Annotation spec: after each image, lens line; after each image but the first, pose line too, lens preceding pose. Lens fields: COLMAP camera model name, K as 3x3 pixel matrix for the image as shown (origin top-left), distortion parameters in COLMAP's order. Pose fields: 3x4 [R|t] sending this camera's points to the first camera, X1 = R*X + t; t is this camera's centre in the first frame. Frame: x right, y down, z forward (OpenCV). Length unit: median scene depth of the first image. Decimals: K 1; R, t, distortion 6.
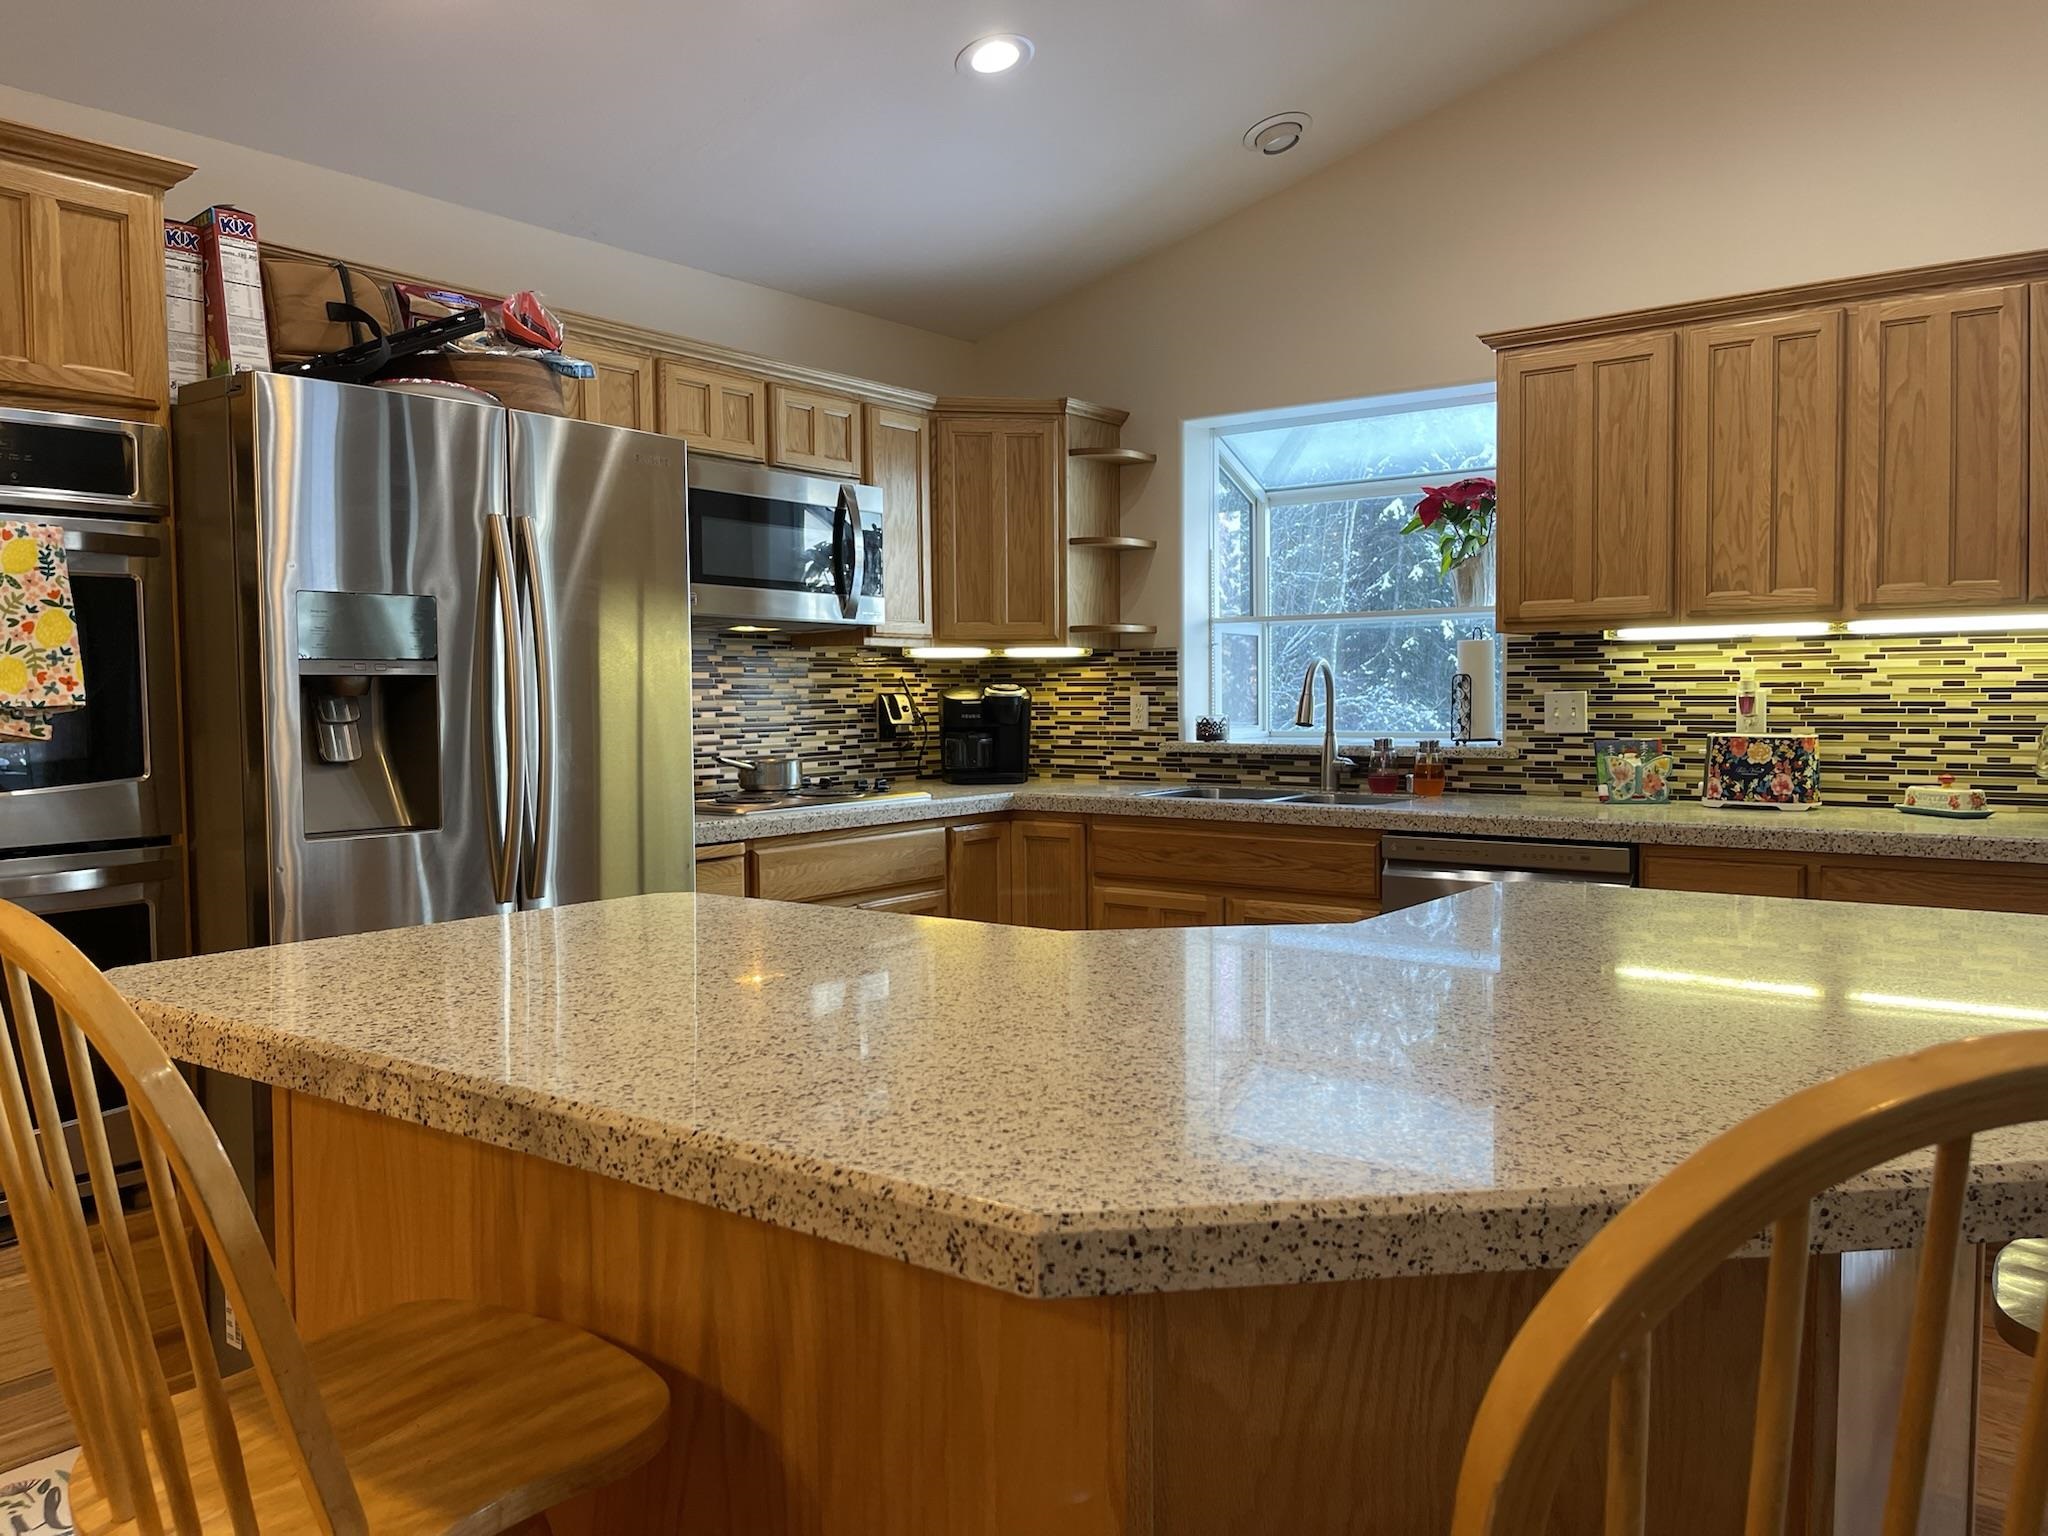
lens RADIAL K [[1558.3, 0, 1022.6], [0, 1558.3, 760.2], [0, 0, 1]] dist [0.044268, -0.043808]
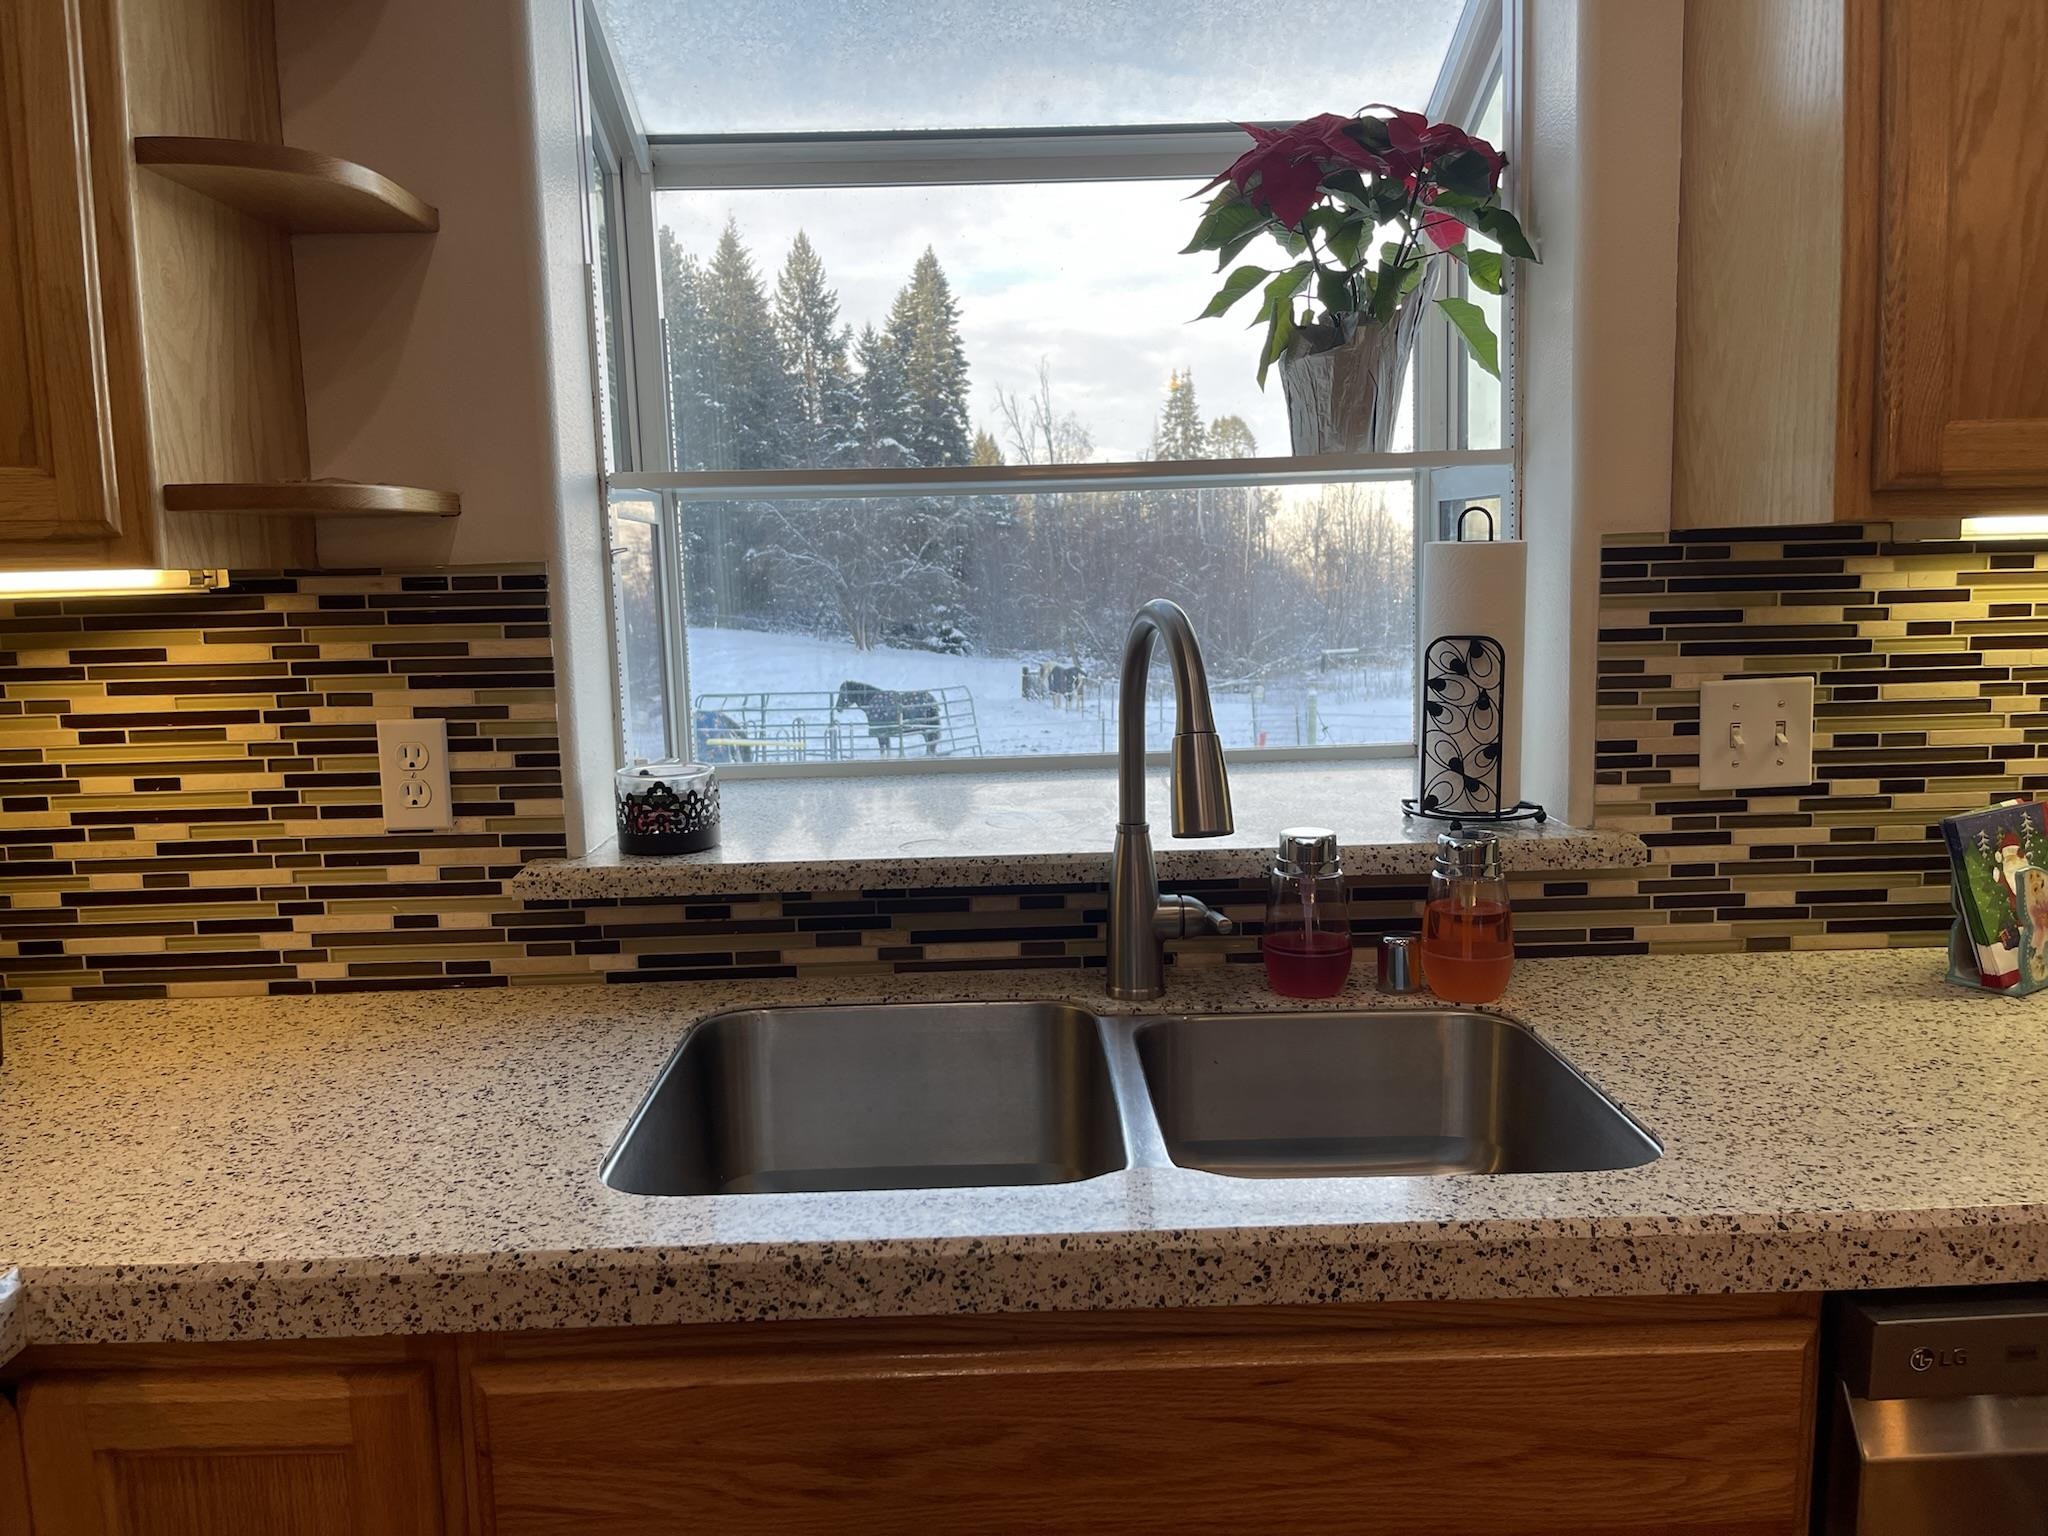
lens RADIAL K [[1558.3, 0, 1021.2], [0, 1558.3, 749.3], [0, 0, 1]] dist [0.044268, -0.043808]
pose [[0.782663, -0.084048, 0.616745, -0.026536], [0.046493, 0.995968, 0.076727, -0.064243], [-0.620707, -0.031377, 0.783414, 0.812924]]
